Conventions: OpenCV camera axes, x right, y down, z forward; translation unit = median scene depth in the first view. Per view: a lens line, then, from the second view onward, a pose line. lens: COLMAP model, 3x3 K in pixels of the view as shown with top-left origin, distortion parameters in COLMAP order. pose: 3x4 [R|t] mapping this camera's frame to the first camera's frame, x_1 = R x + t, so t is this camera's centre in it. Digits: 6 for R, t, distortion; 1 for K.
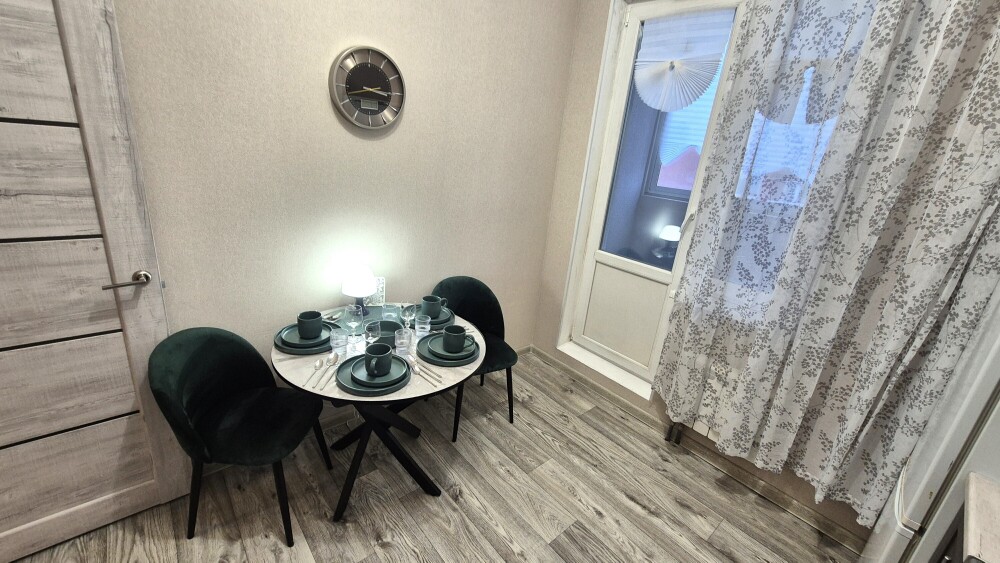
lens RADIAL K [[411.6, 0, 499.3], [0, 411.6, 277.7], [0, 0, 1]] dist [-0.000141, 0.000147]
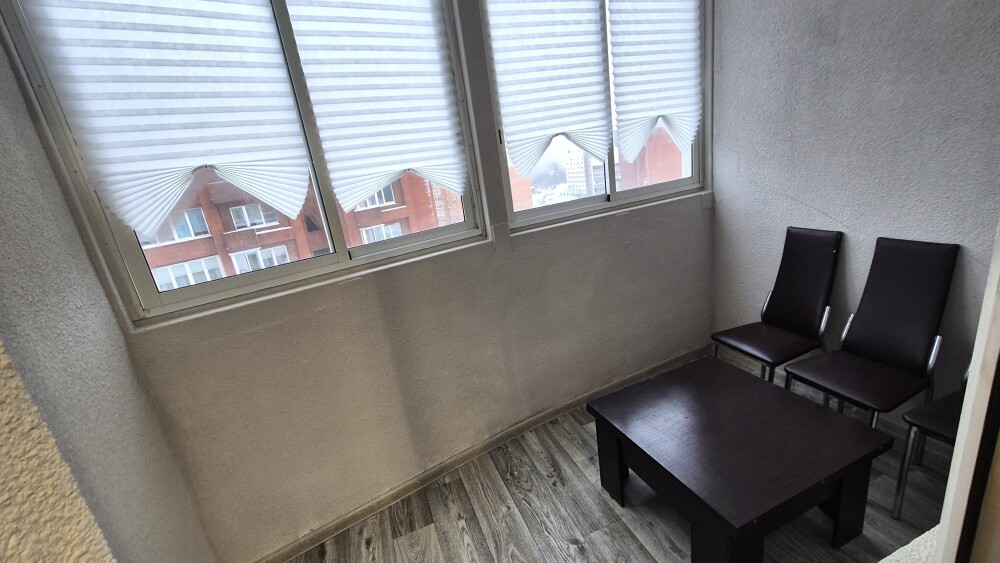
lens RADIAL K [[411.6, 0, 499.3], [0, 411.6, 277.7], [0, 0, 1]] dist [-0.000141, 0.000147]
pose [[-0.935412, -0.058977, 0.348606, -0.392378], [0.164698, 0.799792, 0.577241, -0.503640], [-0.312856, 0.597373, -0.738422, 1.328696]]
